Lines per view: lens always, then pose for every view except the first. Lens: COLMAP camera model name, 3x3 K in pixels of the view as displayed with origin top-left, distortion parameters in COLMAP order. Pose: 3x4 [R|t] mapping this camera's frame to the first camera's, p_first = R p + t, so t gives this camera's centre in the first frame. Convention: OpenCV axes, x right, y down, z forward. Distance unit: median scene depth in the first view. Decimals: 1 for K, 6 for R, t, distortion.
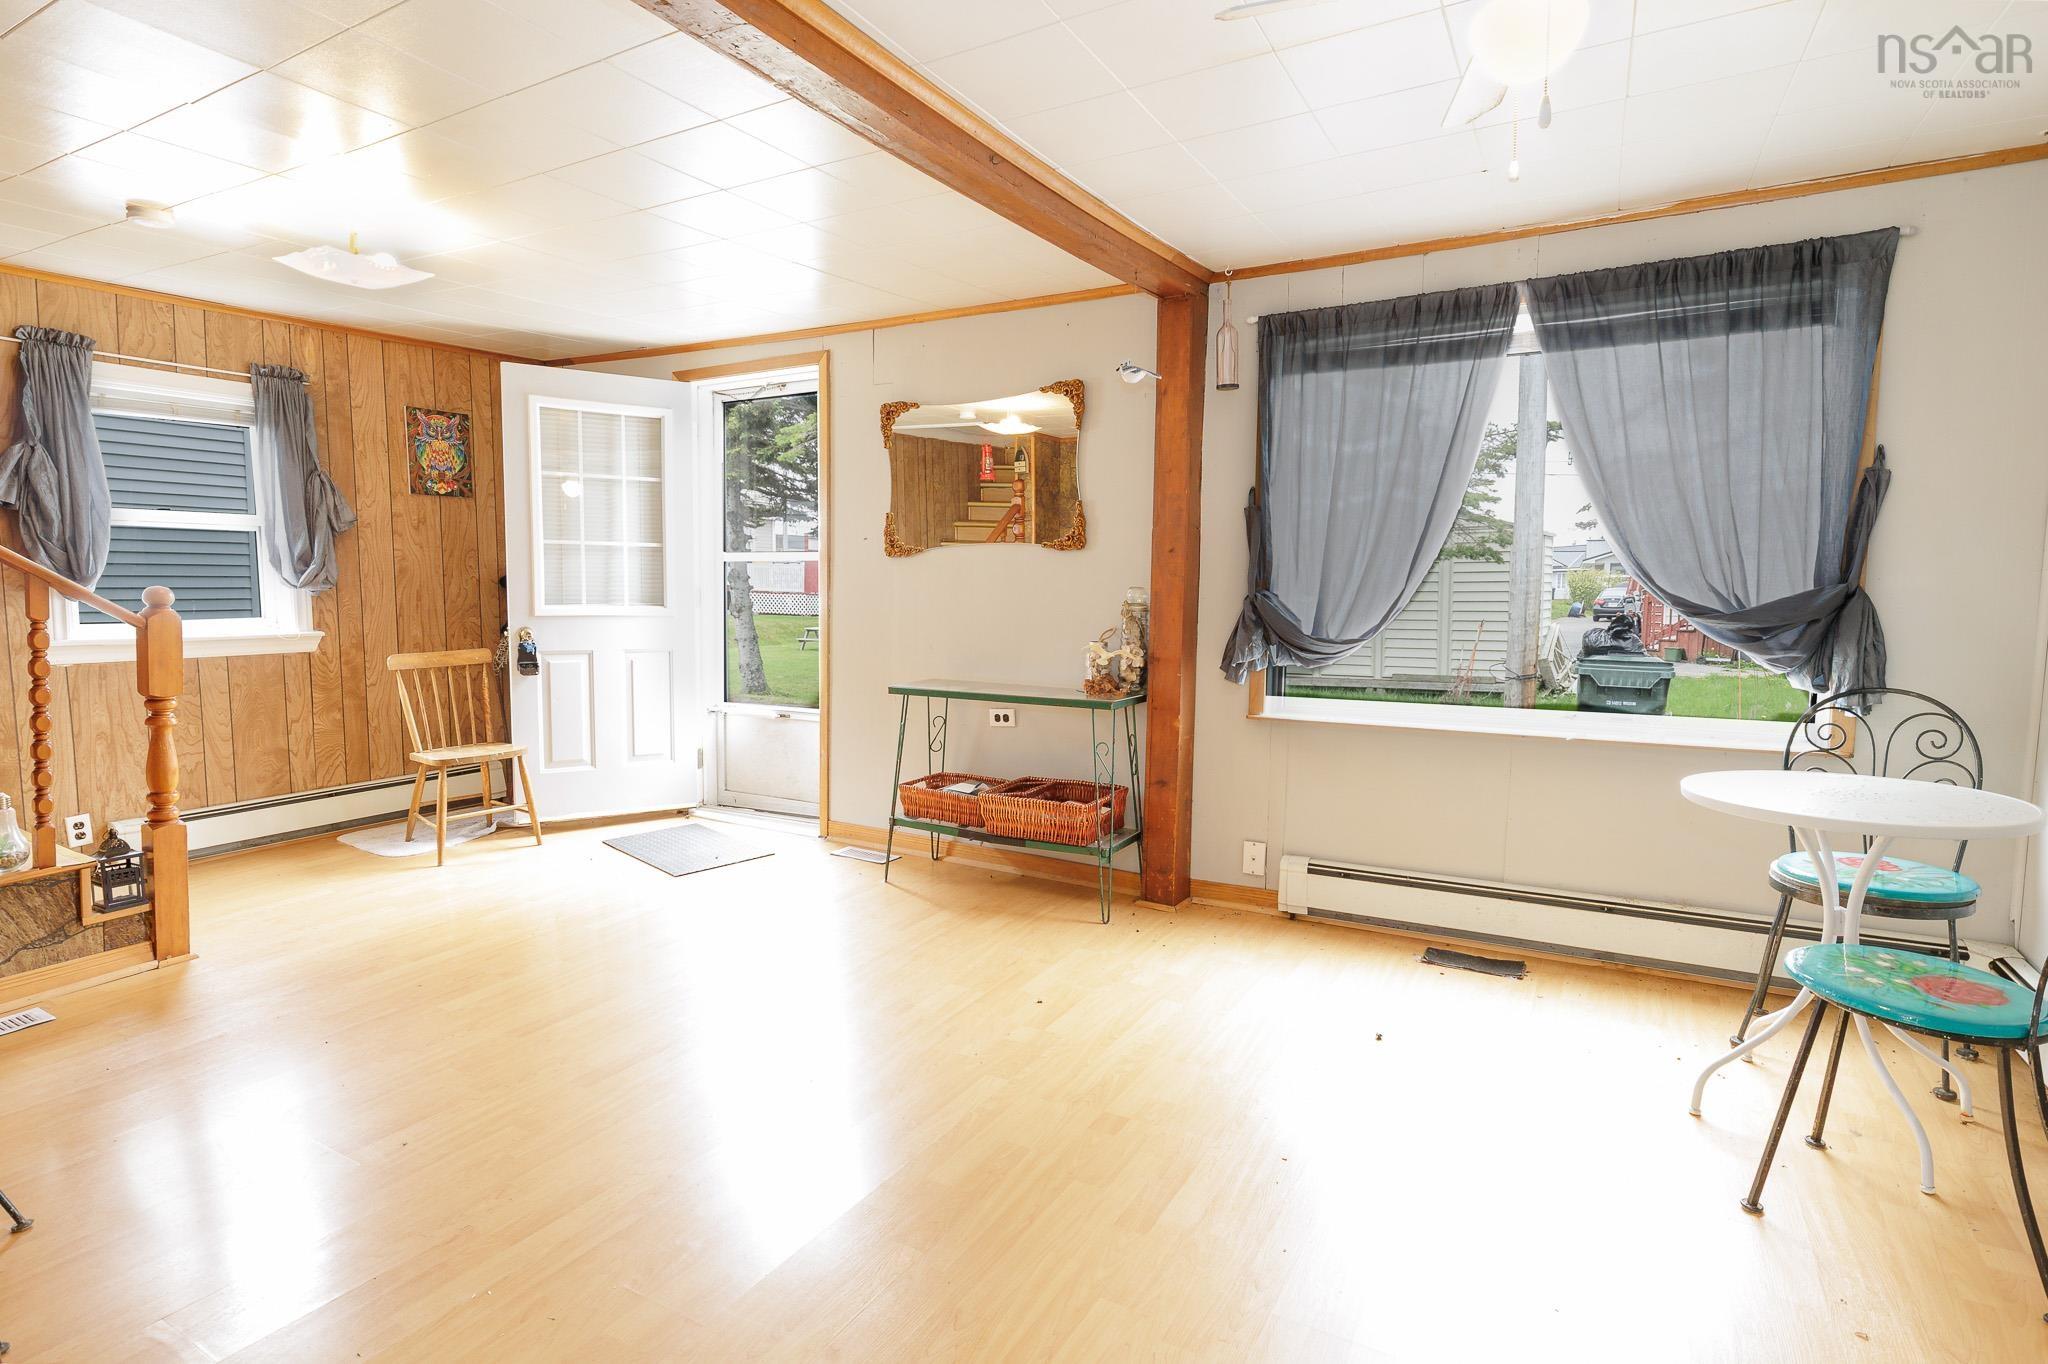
lens RADIAL K [[1069.1, 0, 1028.8], [0, 1069.1, 685.6], [0, 0, 1]] dist [0.022403, -0.000617]
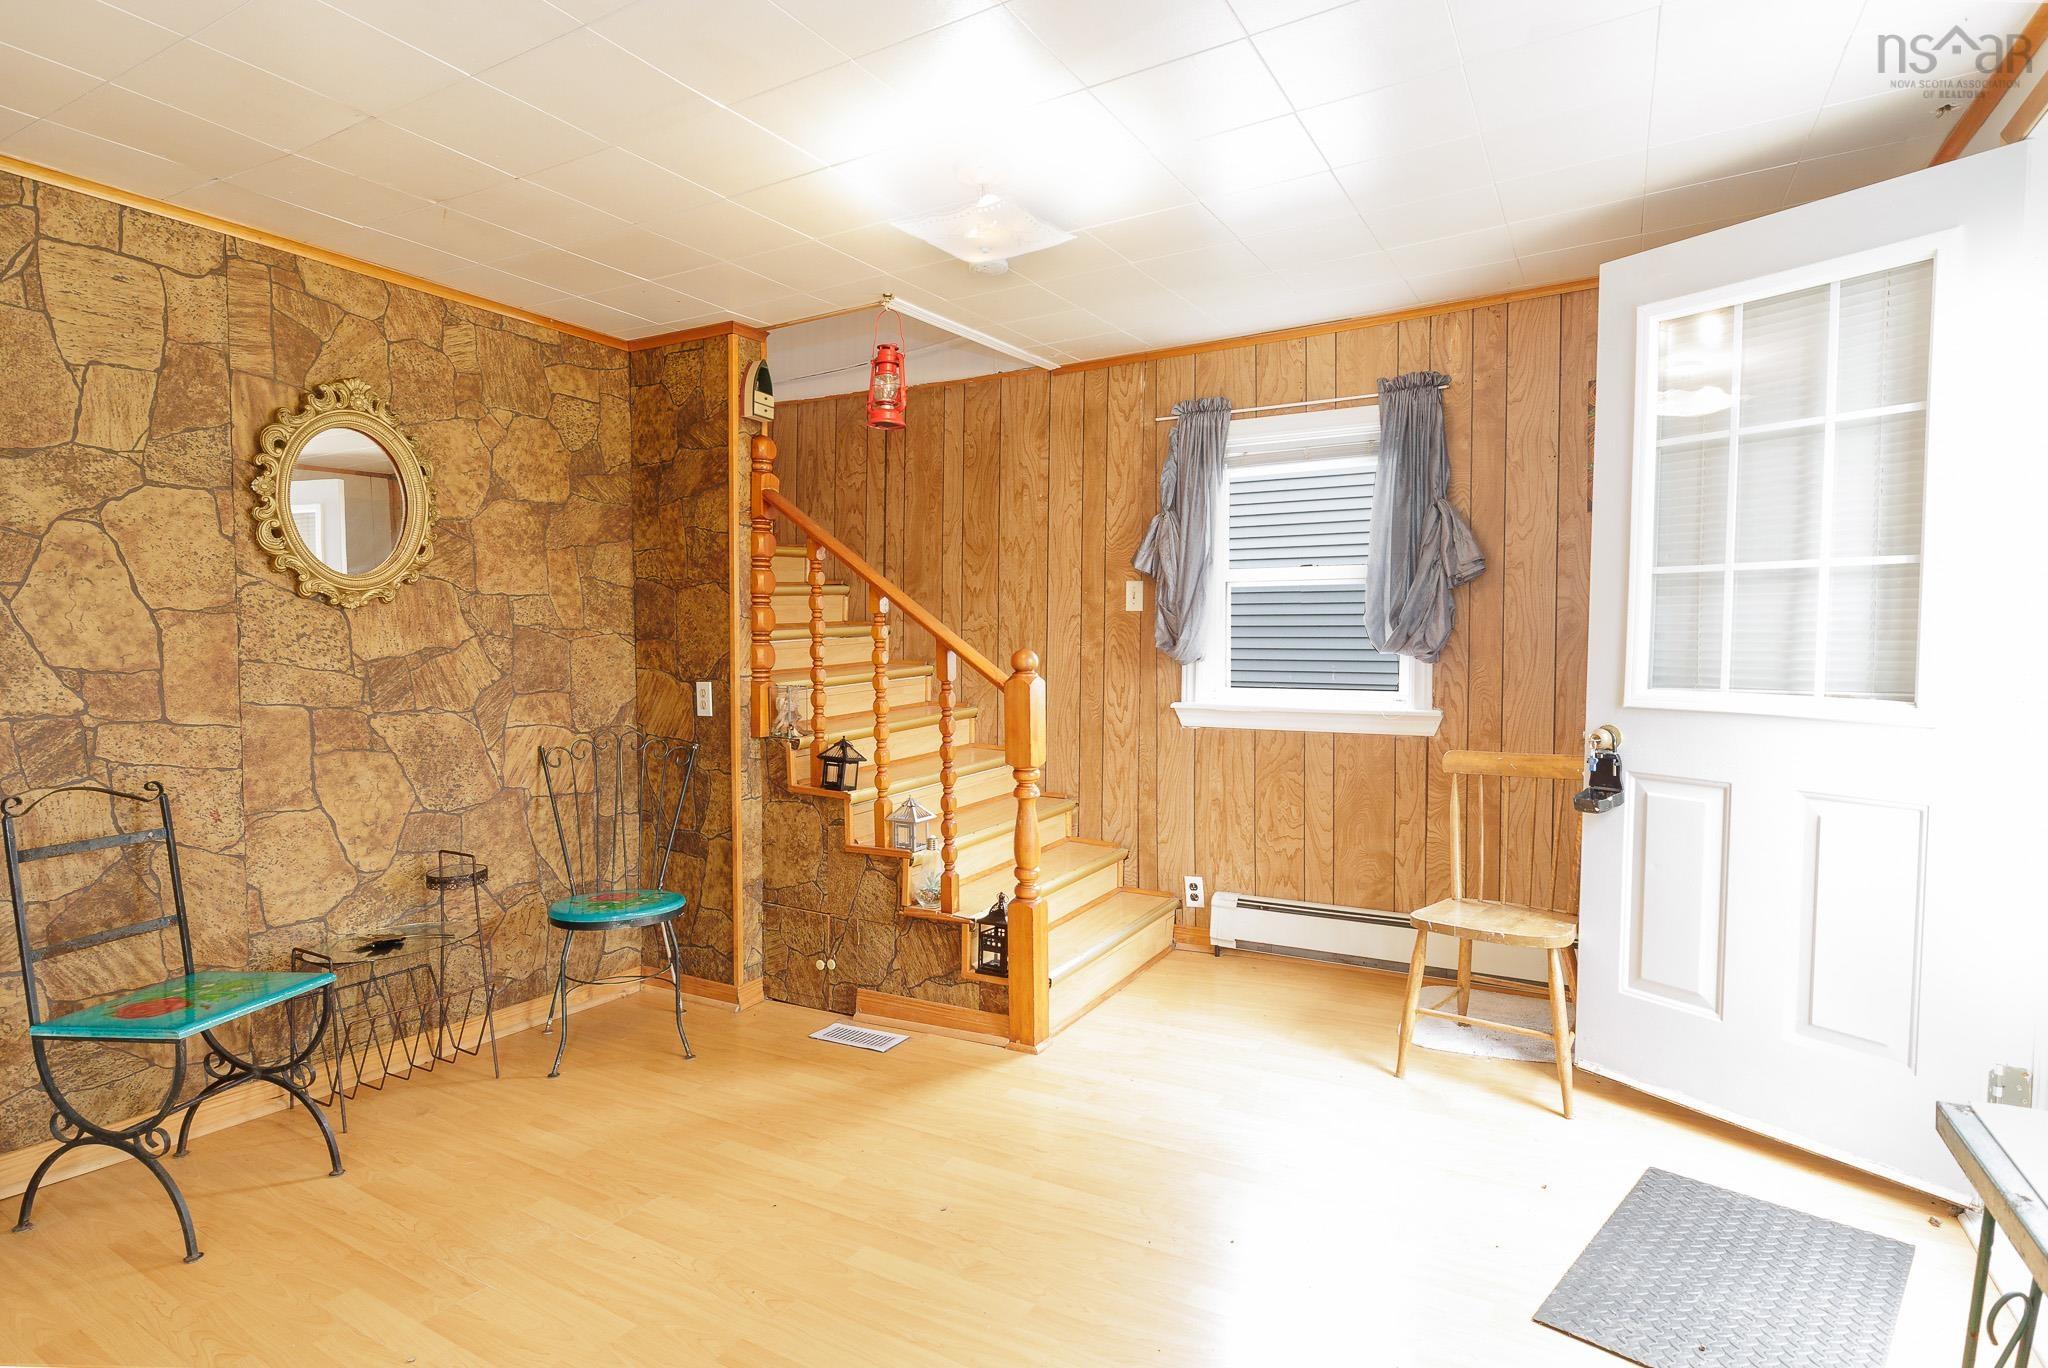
lens RADIAL K [[1069.1, 0, 1027.2], [0, 1069.1, 679.2], [0, 0, 1]] dist [0.022403, -0.000617]
pose [[0.007290, 0.034320, -0.999384, 0.095423], [-0.096960, 0.994726, 0.033453, -0.071246], [0.995262, 0.096657, 0.010579, 0.723663]]
